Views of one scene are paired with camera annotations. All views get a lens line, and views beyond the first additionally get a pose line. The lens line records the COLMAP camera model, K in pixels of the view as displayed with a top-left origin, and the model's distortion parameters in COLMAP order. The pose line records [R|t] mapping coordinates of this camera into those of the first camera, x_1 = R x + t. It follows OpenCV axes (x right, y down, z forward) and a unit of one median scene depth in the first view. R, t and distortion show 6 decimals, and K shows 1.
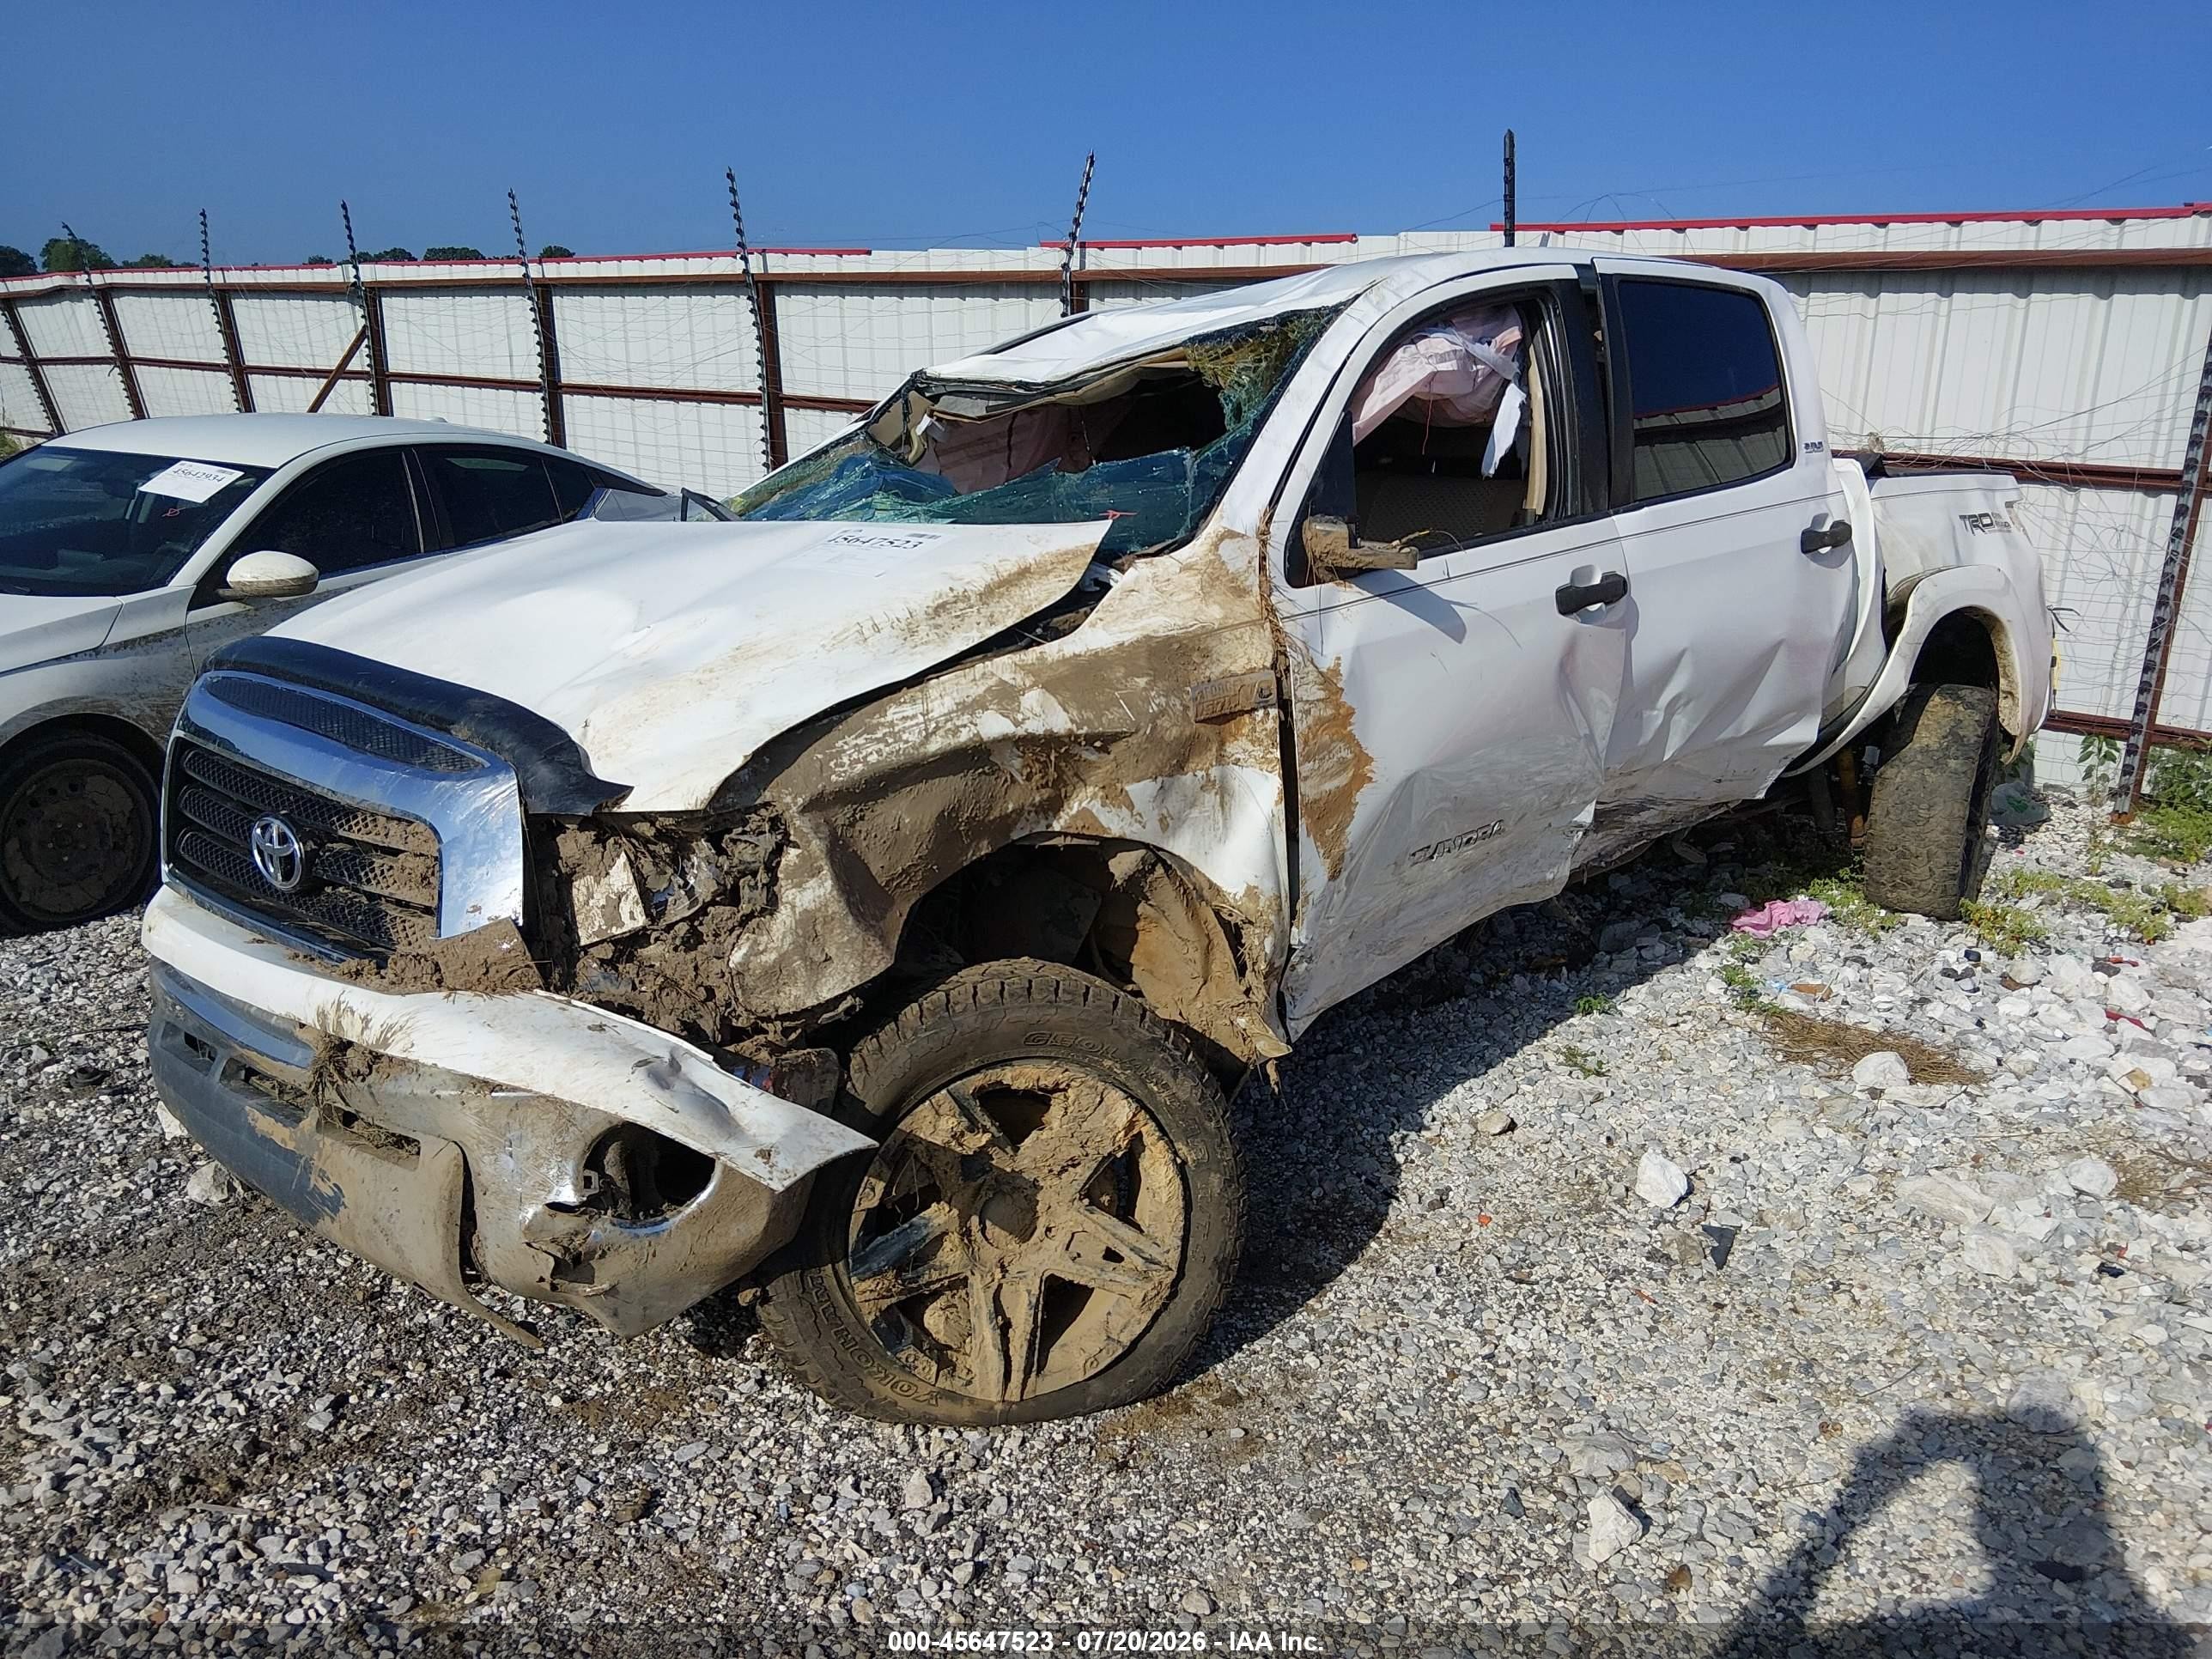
lens RADIAL K [[1654.4, 0, 1114.6], [0, 1654.4, 846.2], [0, 0, 1]] dist [0.092943, -0.152711]
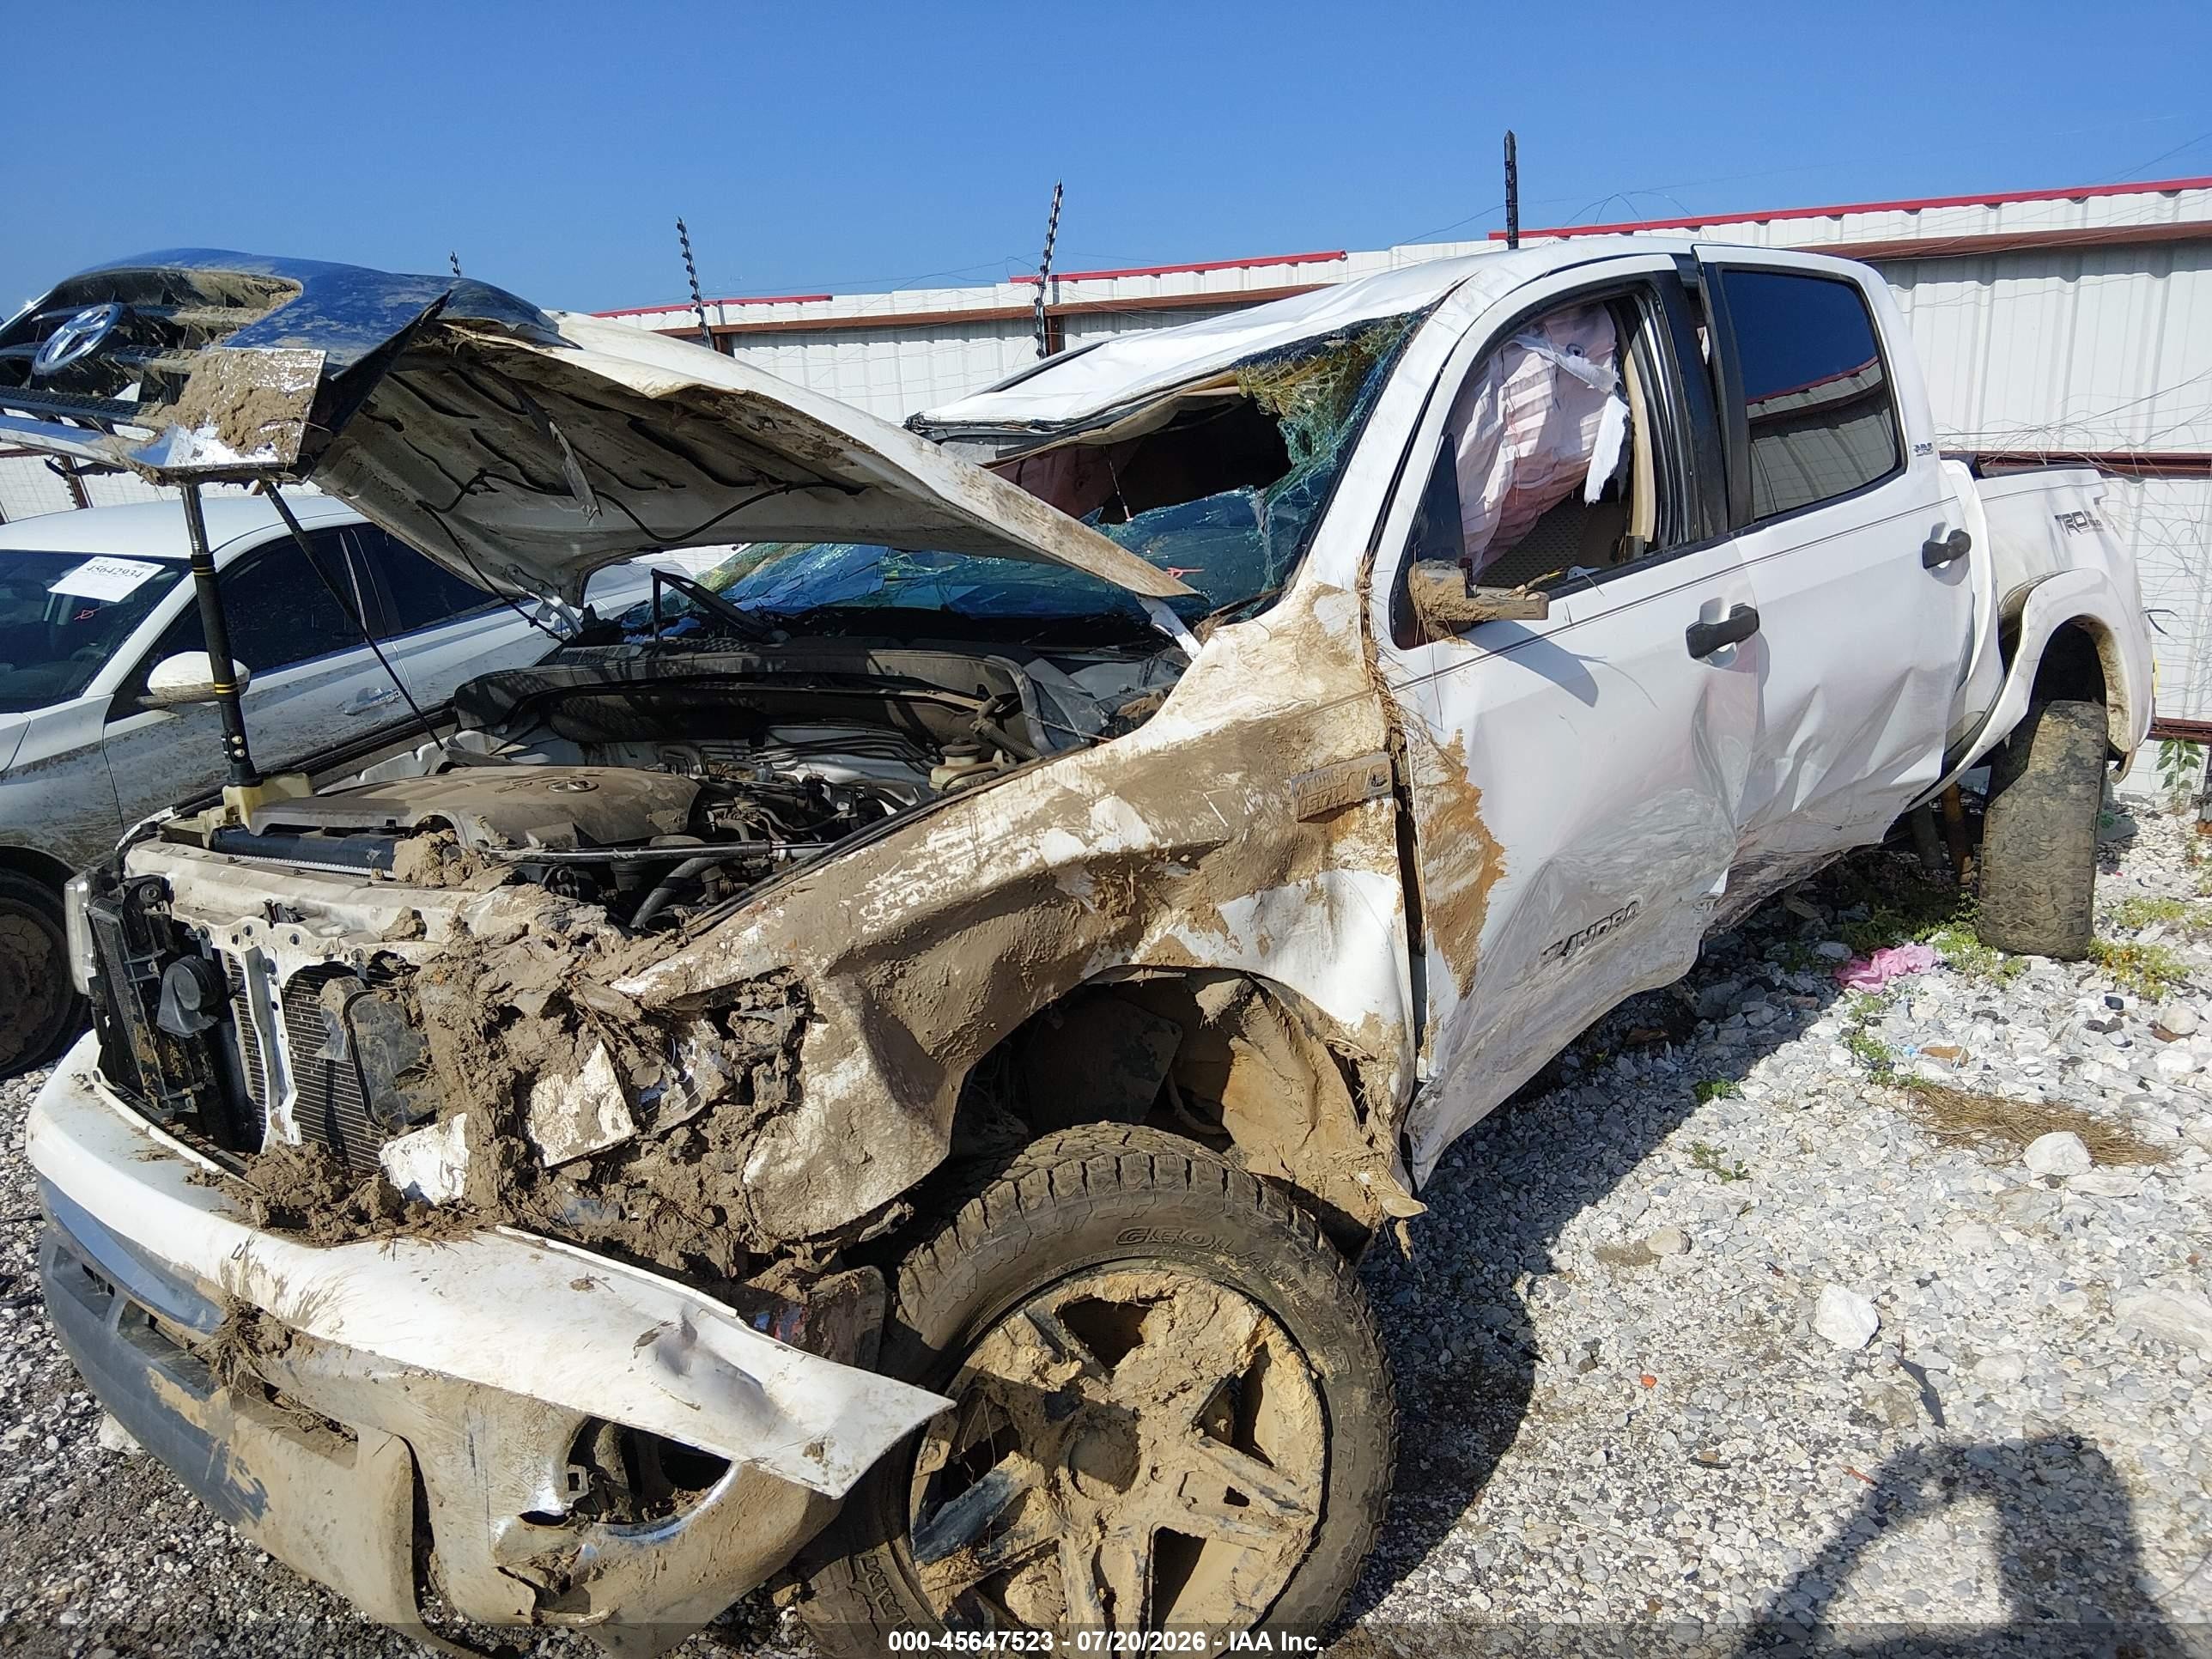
lens RADIAL K [[1664.7, 0, 1106.0], [0, 1664.7, 829.5], [0, 0, 1]] dist [0.085790, -0.149537]
pose [[0.998562, -0.053040, 0.007835, -0.048215], [0.053257, 0.998107, -0.030749, -0.047146], [-0.006189, 0.031122, 0.999496, 0.169339]]
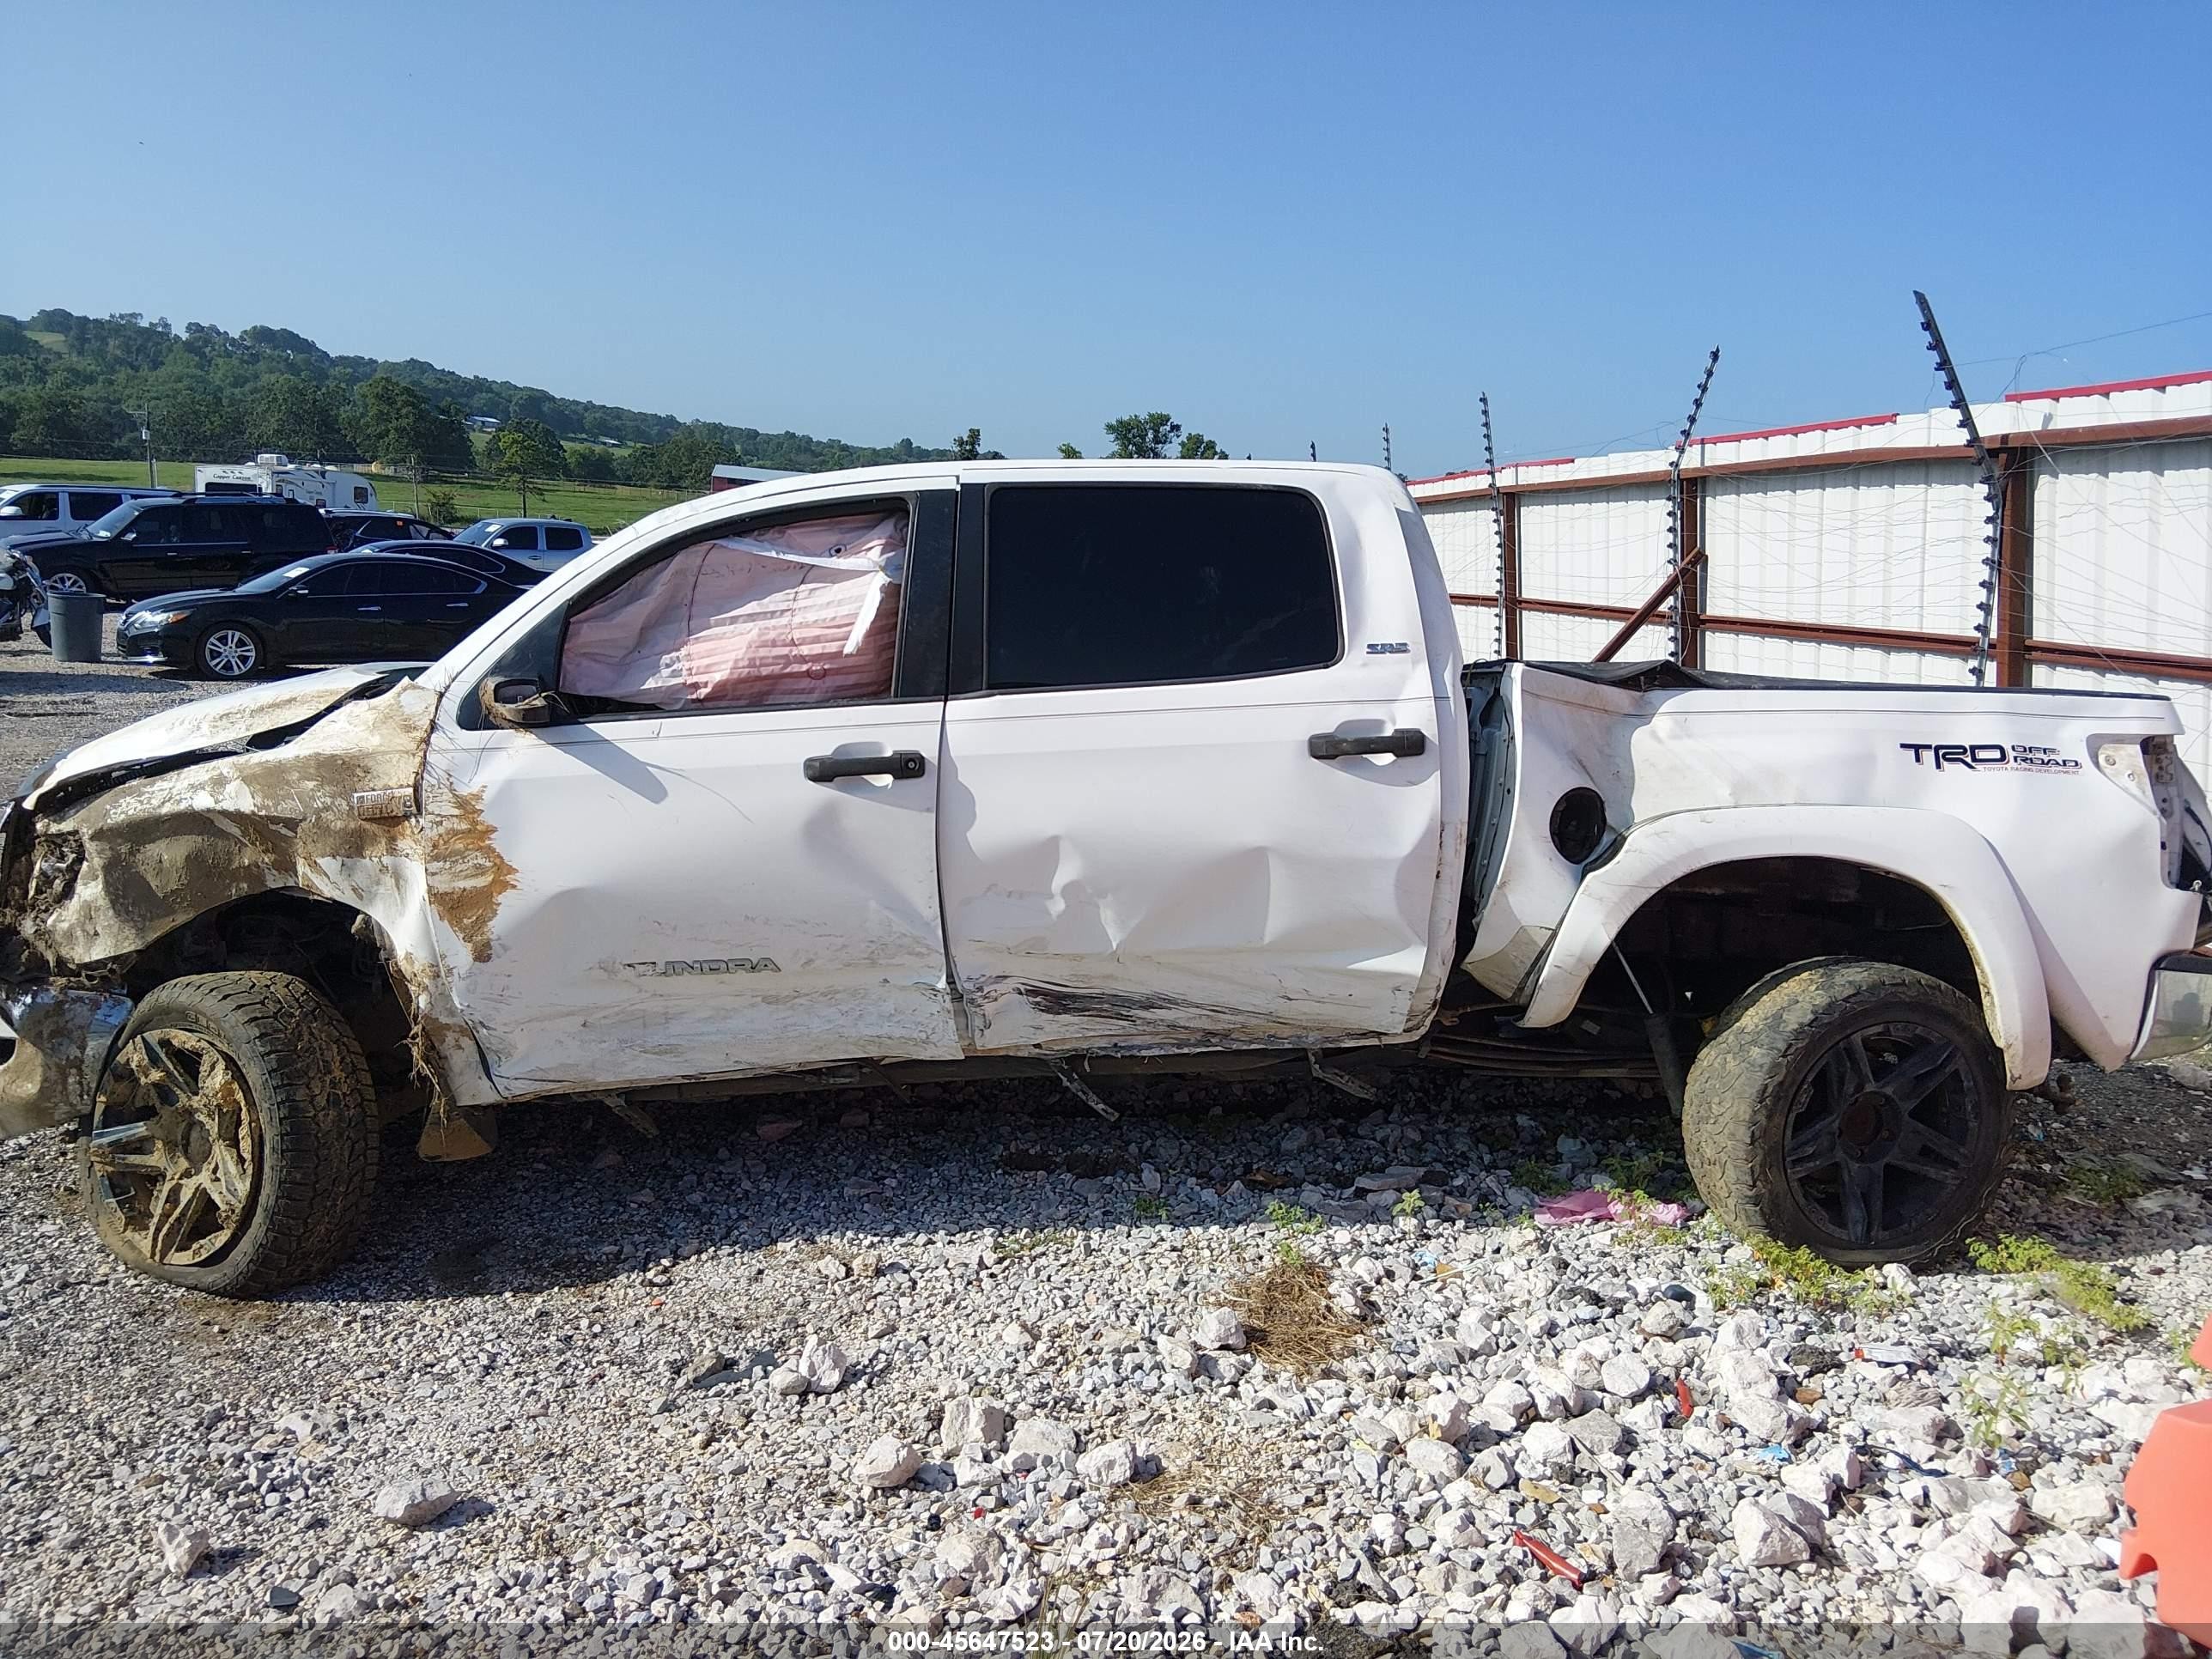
lens RADIAL K [[1696.2, 0, 1072.1], [0, 1696.2, 829.2], [0, 0, 1]] dist [-0.001631, -0.004254]
pose [[0.730082, 0.086714, -0.677836, 1.321793], [-0.175204, 0.982513, -0.063019, -0.076038], [0.660518, 0.164769, 0.732507, 0.339435]]
